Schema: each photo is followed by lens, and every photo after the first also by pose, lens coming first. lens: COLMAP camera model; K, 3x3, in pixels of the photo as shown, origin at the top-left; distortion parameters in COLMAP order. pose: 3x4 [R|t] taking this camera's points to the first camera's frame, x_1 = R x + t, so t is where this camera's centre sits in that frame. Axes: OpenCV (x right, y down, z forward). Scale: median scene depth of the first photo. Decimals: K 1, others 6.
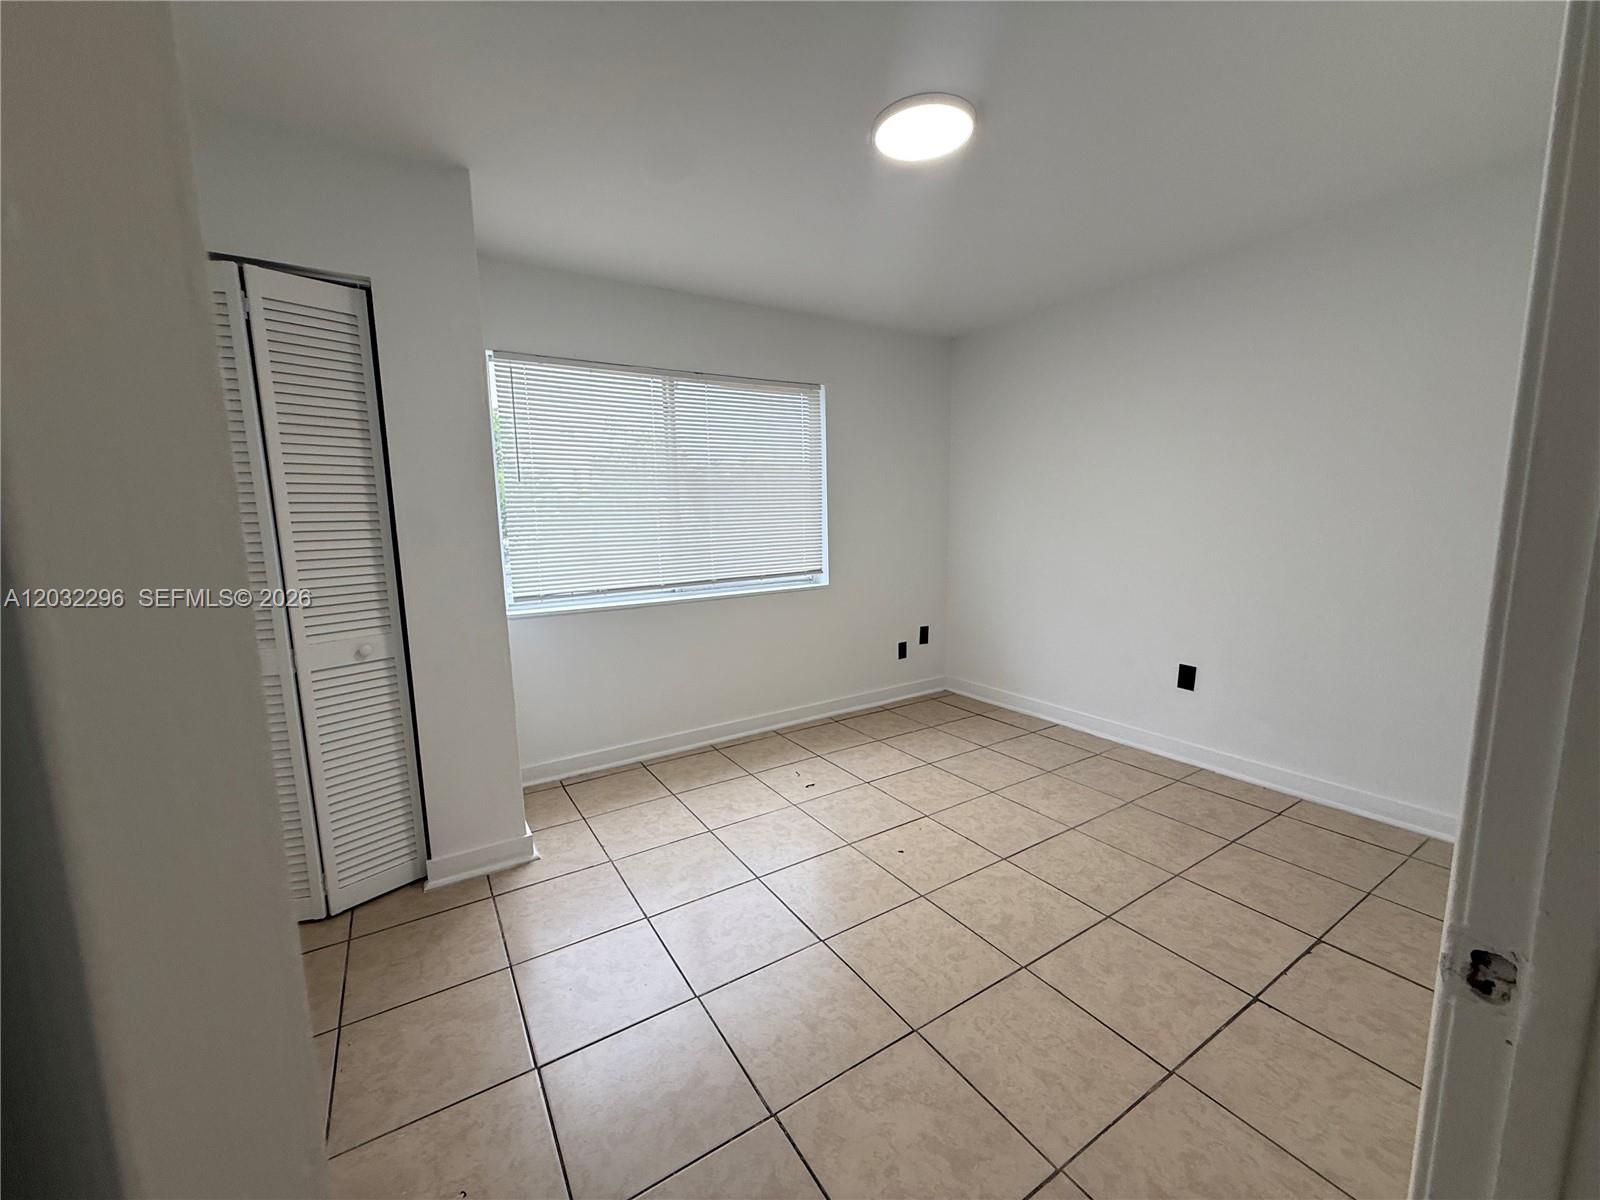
lens RADIAL K [[632.5, 0, 800.8], [0, 632.5, 603.9], [0, 0, 1]] dist [-0.001745, 0.000485]
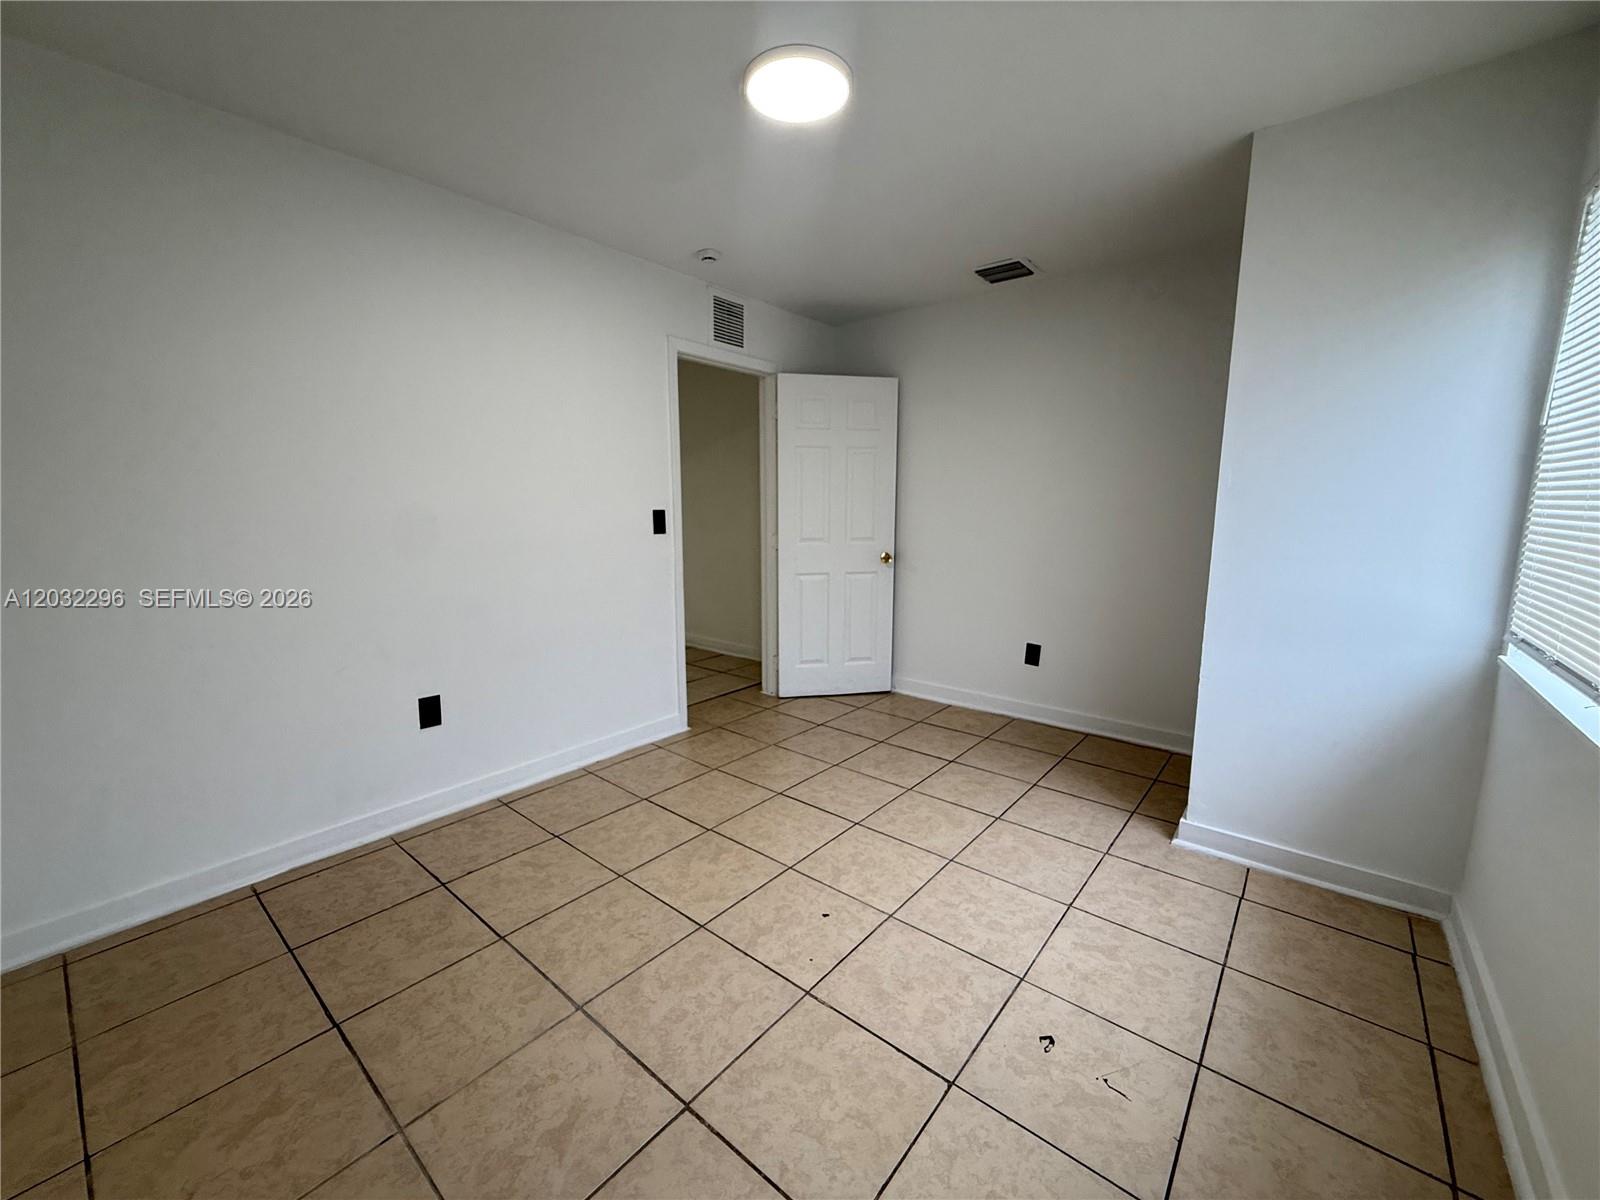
lens RADIAL K [[632.5, 0, 801.1], [0, 632.5, 597.7], [0, 0, 1]] dist [-0.001745, 0.000485]
pose [[-0.949938, 0.069264, -0.304664, 0.484425], [-0.024616, 0.955495, 0.293980, -0.279104], [0.311467, 0.286762, -0.905956, 1.912083]]
